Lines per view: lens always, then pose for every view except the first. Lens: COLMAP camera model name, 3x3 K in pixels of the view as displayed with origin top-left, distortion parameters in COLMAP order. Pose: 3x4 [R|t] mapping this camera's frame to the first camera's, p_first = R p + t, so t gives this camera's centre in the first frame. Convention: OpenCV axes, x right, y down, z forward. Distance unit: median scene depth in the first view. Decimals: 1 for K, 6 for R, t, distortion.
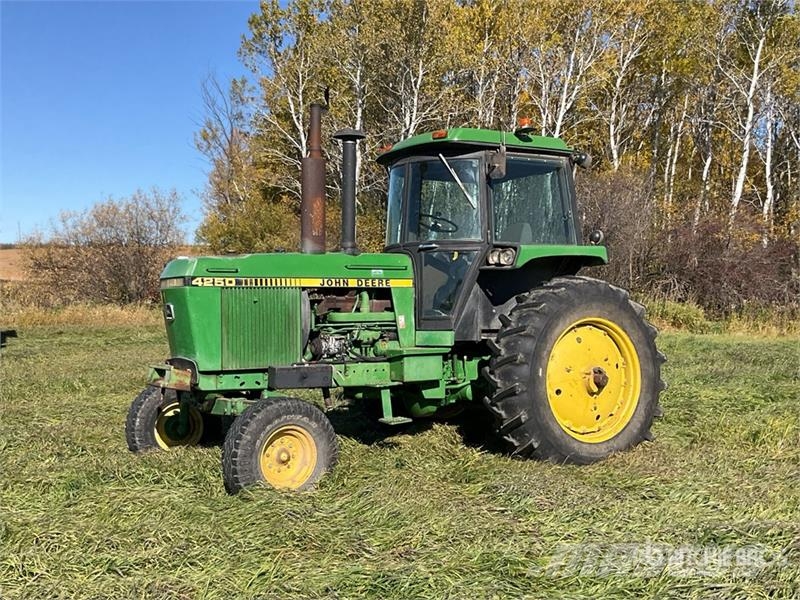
lens RADIAL K [[991.3, 0, 400.0], [0, 991.3, 300.0], [0, 0, 1]] dist [0.117503, 0.027711]
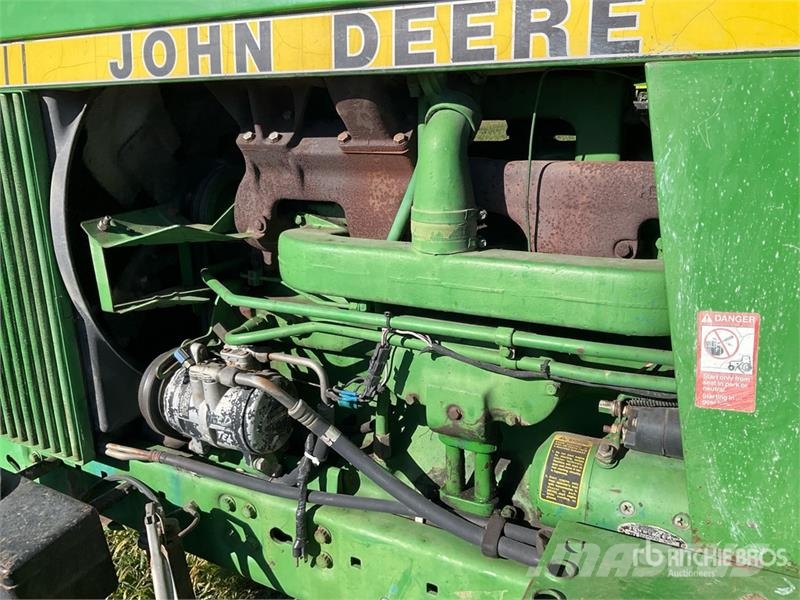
lens RADIAL K [[667.2, 0, 388.5], [0, 667.2, 300.9], [0, 0, 1]] dist [0.089815, -0.200688]
pose [[0.501686, 0.236699, -0.832036, 0.048567], [0.024660, 0.957532, 0.287270, -0.009124], [0.864698, -0.164637, 0.474544, 0.946878]]
